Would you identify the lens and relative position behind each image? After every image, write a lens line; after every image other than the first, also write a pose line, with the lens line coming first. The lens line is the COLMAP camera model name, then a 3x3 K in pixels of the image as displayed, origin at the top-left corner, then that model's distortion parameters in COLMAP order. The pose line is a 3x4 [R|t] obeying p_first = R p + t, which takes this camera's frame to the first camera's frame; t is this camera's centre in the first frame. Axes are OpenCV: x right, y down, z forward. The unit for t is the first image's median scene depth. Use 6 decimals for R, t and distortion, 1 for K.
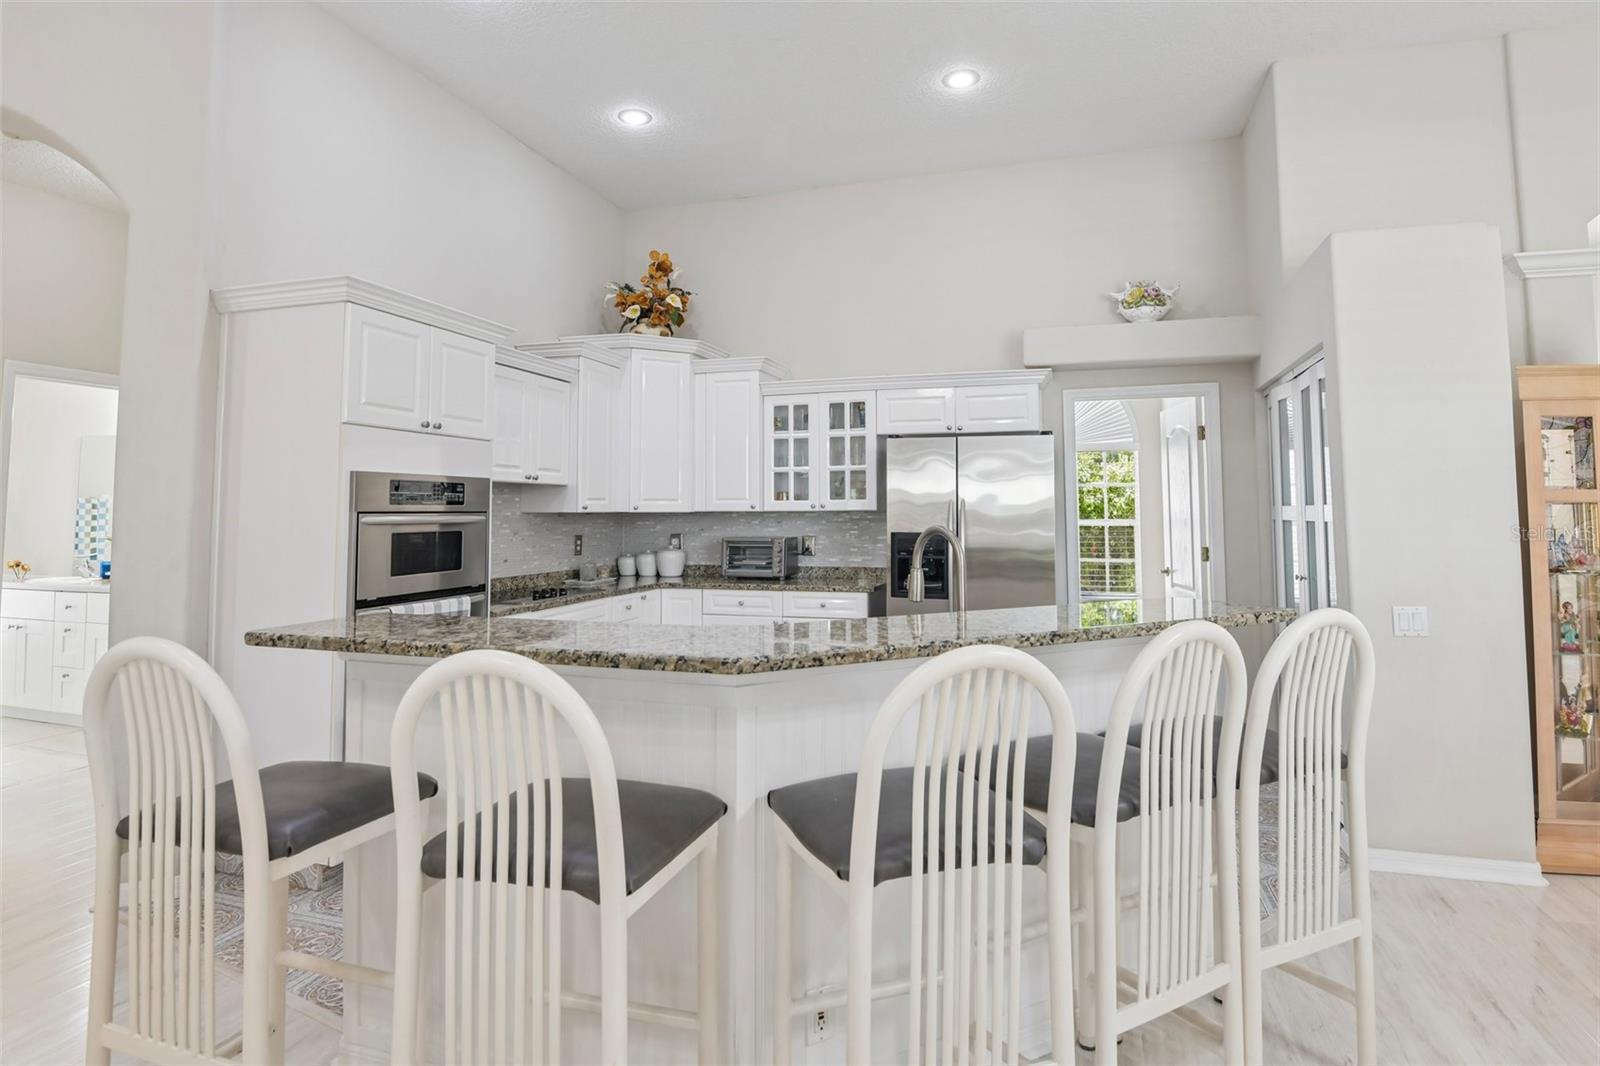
lens RADIAL K [[817.1, 0, 820.2], [0, 817.1, 459.3], [0, 0, 1]] dist [-0.020784, -0.003720]
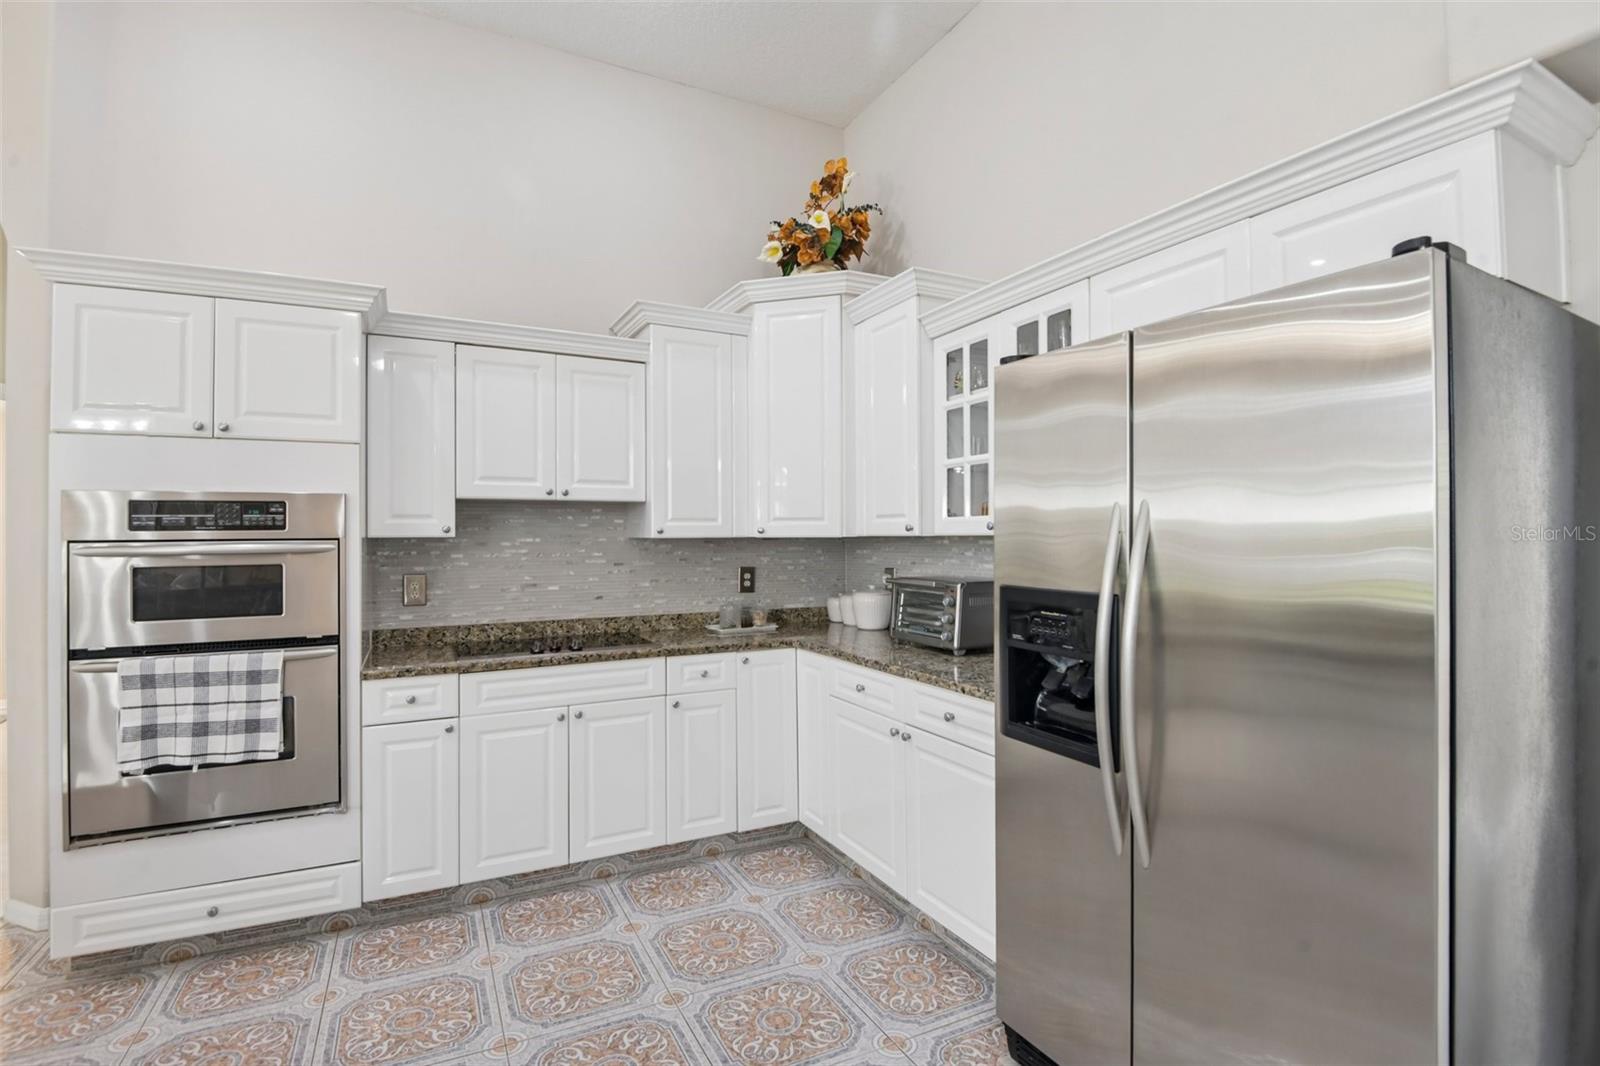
lens RADIAL K [[747.6, 0, 810.6], [0, 747.6, 531.8], [0, 0, 1]] dist [-0.029437, -0.005490]
pose [[0.703068, -0.005508, -0.711101, 0.255156], [0.049715, 0.997904, 0.041424, 0.034840], [0.709382, -0.064476, 0.701868, 0.565336]]
